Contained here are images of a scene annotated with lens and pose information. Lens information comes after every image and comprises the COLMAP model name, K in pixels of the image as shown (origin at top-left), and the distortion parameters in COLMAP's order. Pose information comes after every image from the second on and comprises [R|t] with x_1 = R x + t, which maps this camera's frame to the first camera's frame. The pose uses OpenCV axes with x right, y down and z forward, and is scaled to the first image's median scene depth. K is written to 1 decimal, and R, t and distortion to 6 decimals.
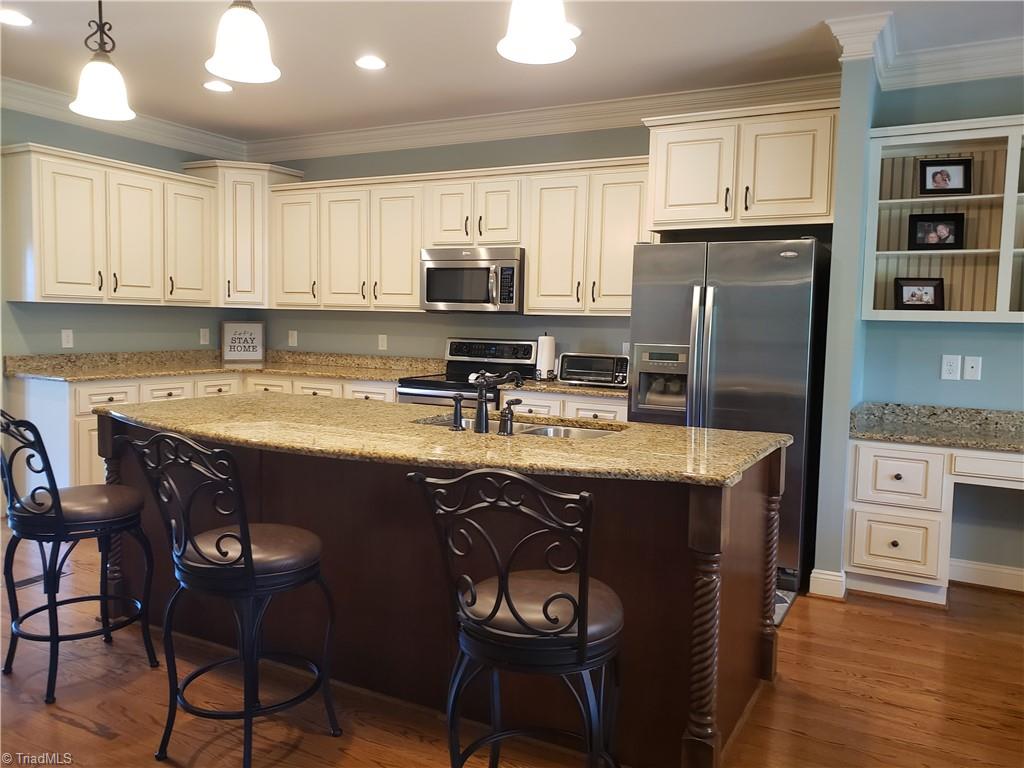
lens RADIAL K [[771.1, 0, 510.4], [0, 771.1, 387.7], [0, 0, 1]] dist [0.035035, -0.053471]
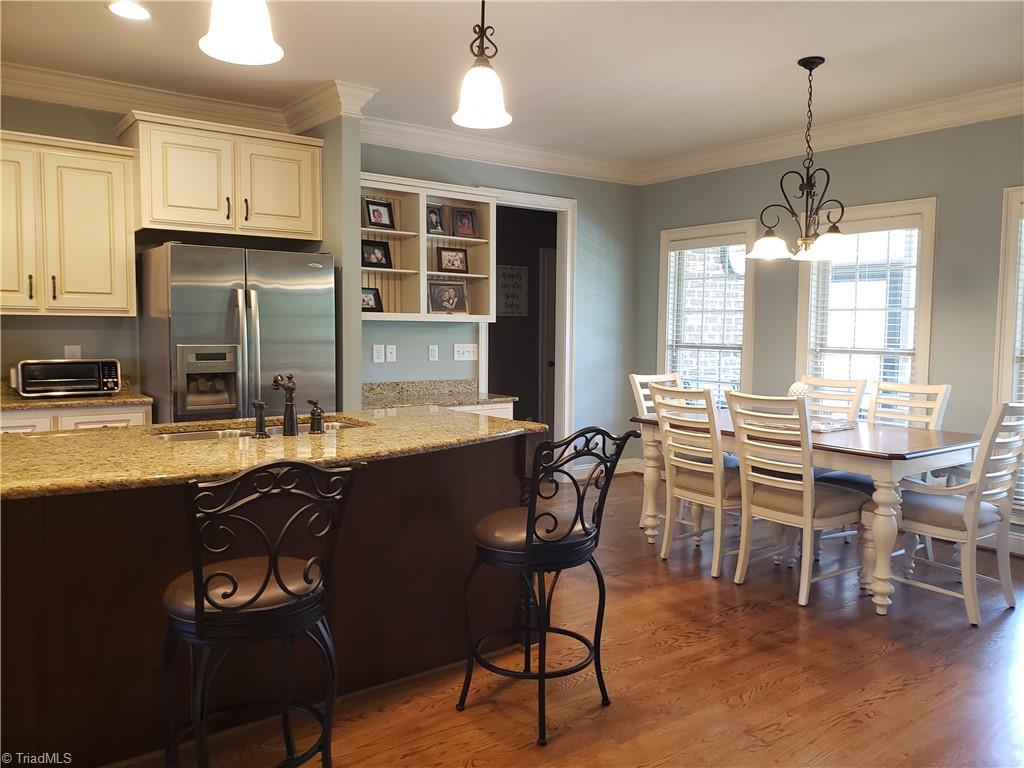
lens RADIAL K [[771.1, 0, 476.9], [0, 771.1, 375.5], [0, 0, 1]] dist [0.035035, -0.053471]
pose [[0.460528, -0.073790, 0.884573, -0.569385], [0.080146, 0.995925, 0.041353, -0.031285], [-0.884019, 0.051851, 0.464565, 0.225783]]
